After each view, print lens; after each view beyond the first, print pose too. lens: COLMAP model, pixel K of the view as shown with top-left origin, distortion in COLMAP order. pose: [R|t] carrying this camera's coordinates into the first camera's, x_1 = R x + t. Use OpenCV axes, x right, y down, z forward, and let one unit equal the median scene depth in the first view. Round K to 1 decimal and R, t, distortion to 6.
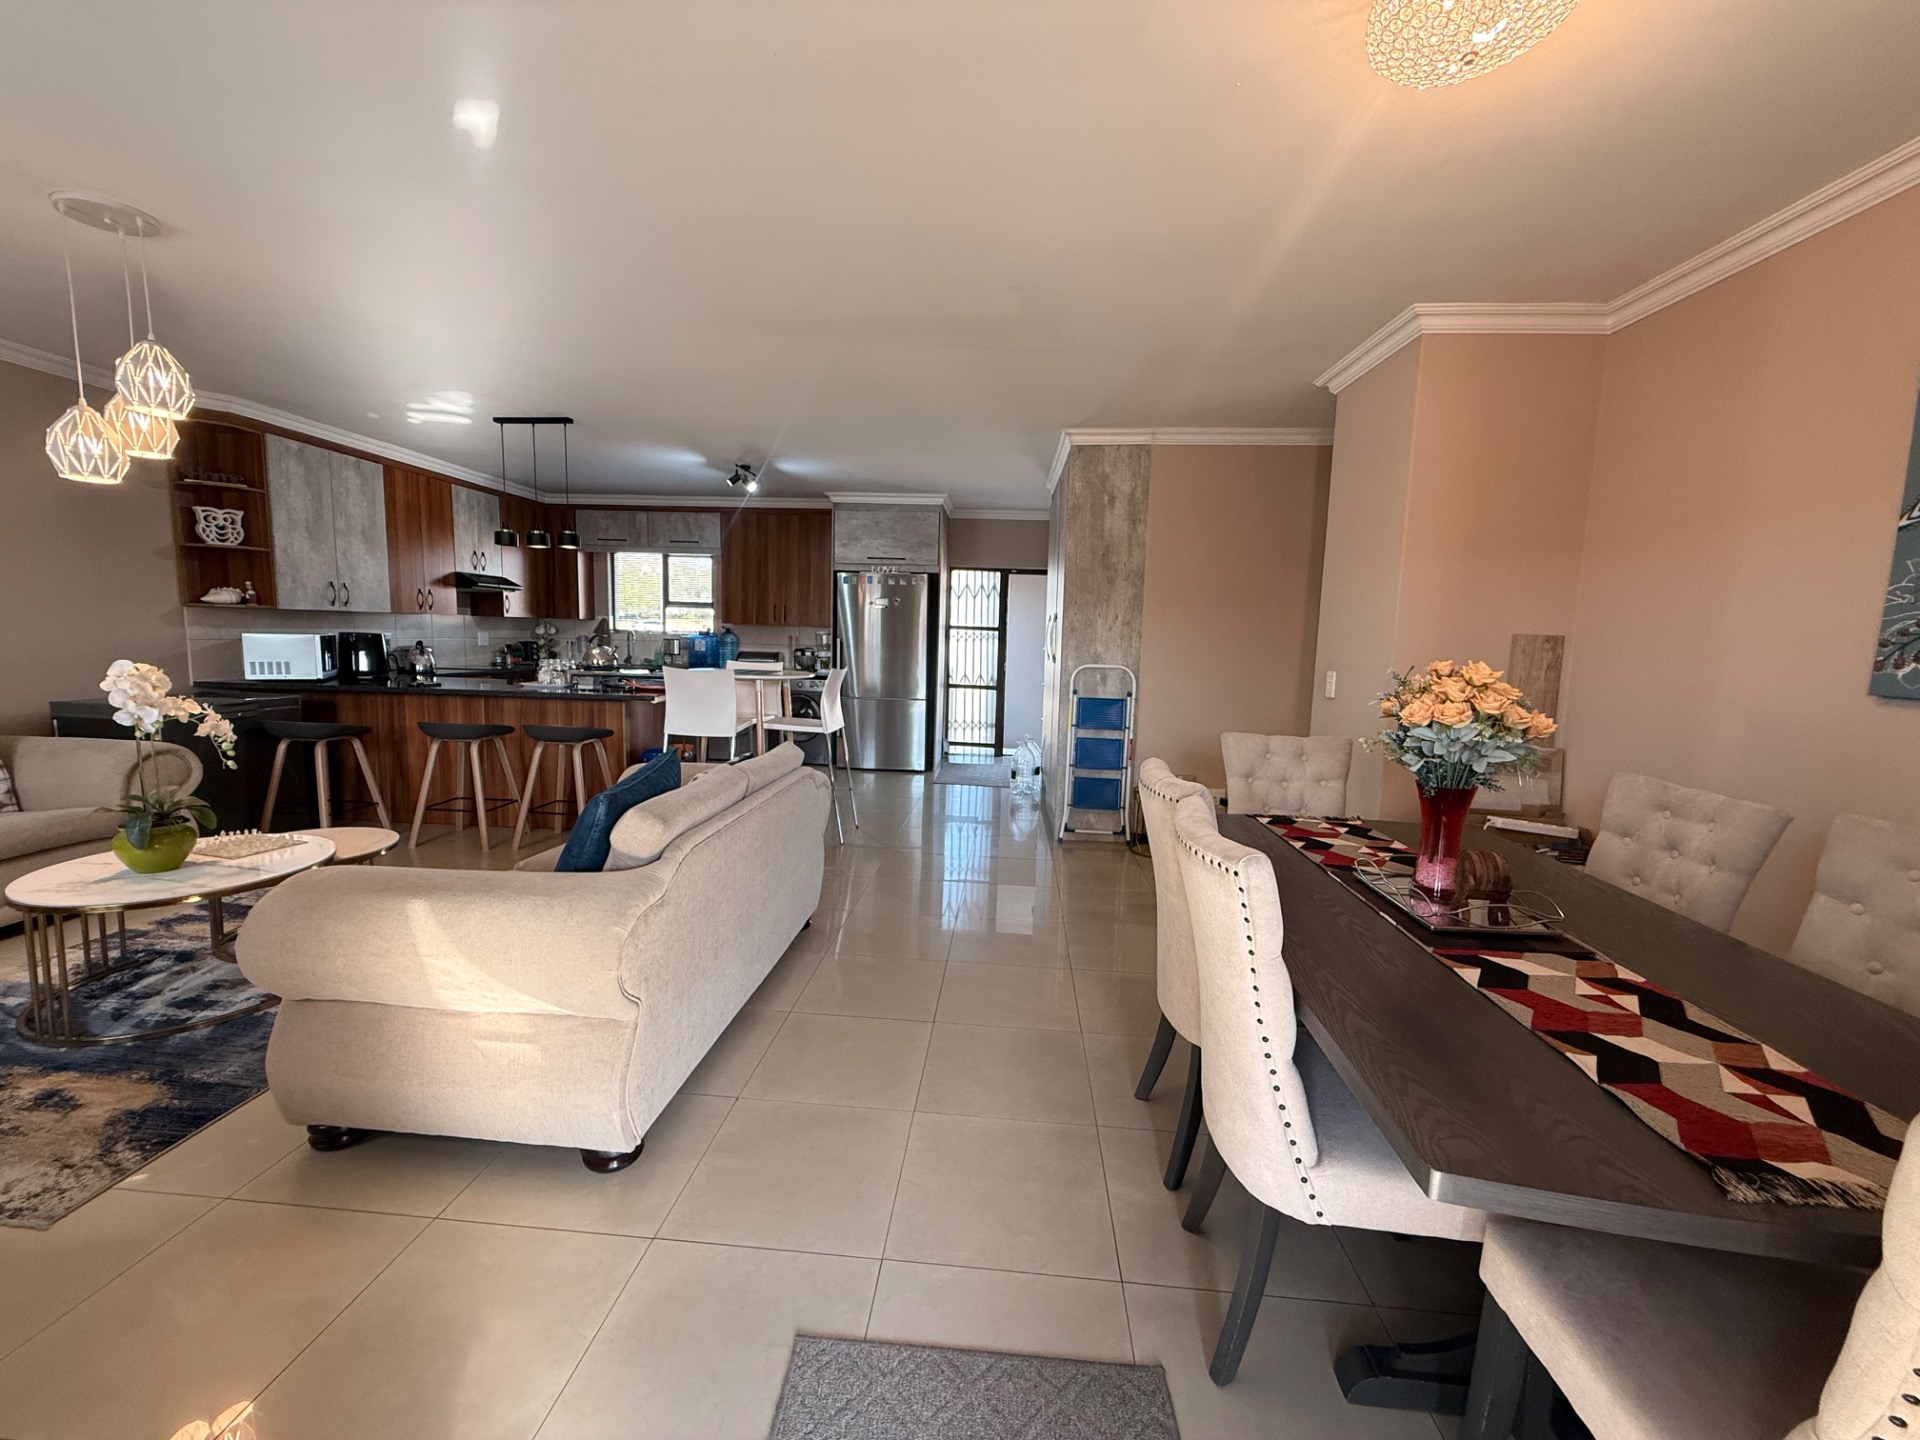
lens RADIAL K [[763.1, 0, 954.1], [0, 763.1, 724.6], [0, 0, 1]] dist [-0.001018, 0.000157]
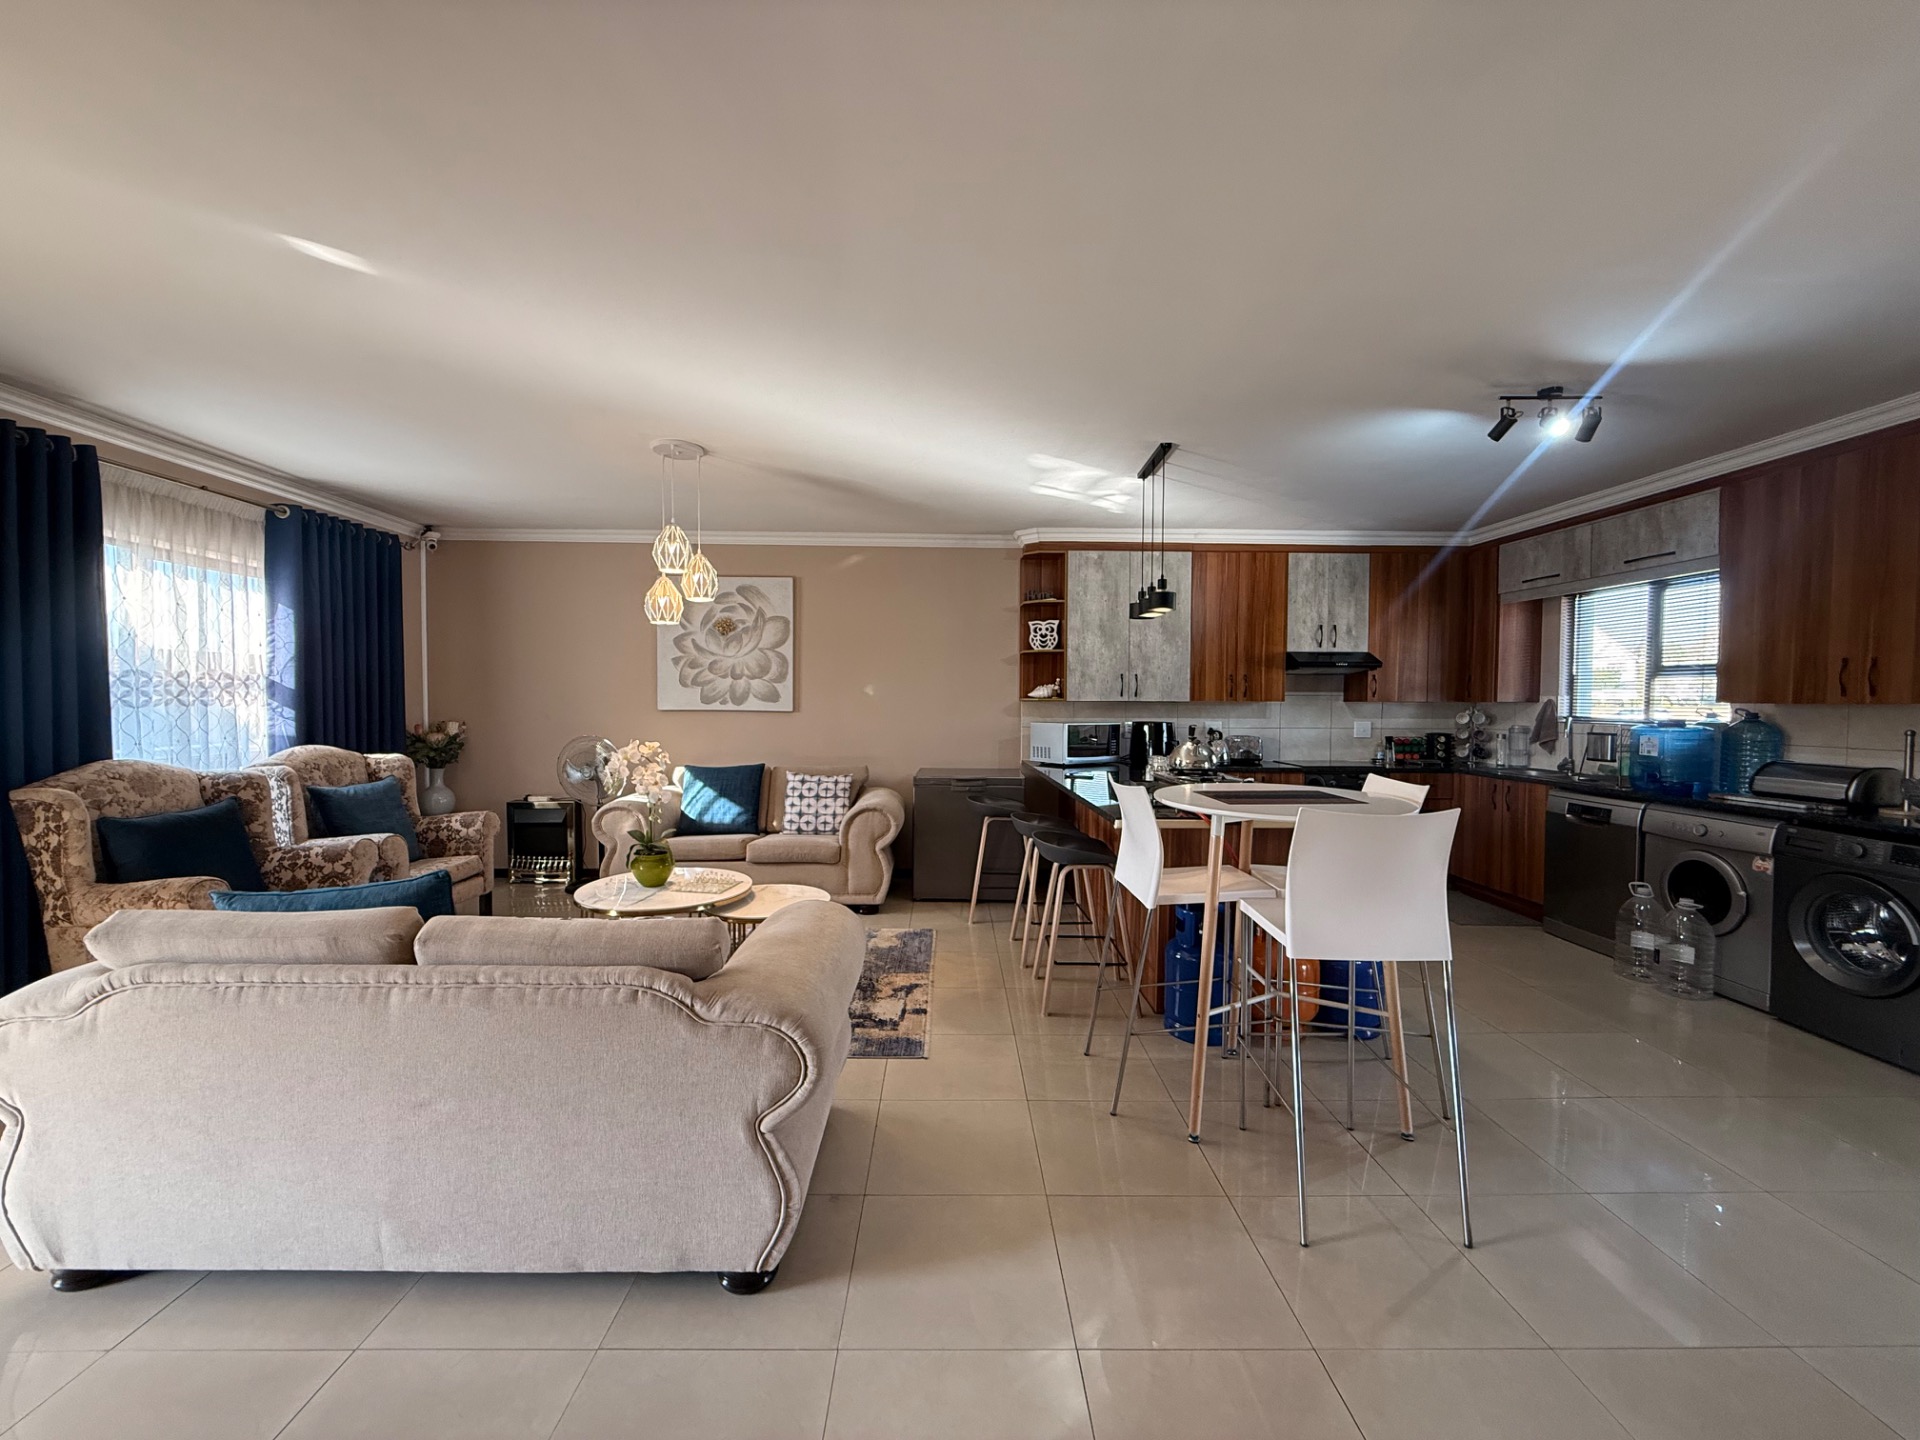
lens RADIAL K [[763.1, 0, 954.1], [0, 763.1, 724.6], [0, 0, 1]] dist [-0.001018, 0.000157]
pose [[0.086255, 0.004780, -0.996262, 0.223857], [-0.120419, 0.992707, -0.005663, -0.086202], [0.988969, 0.120457, 0.086201, 0.710092]]
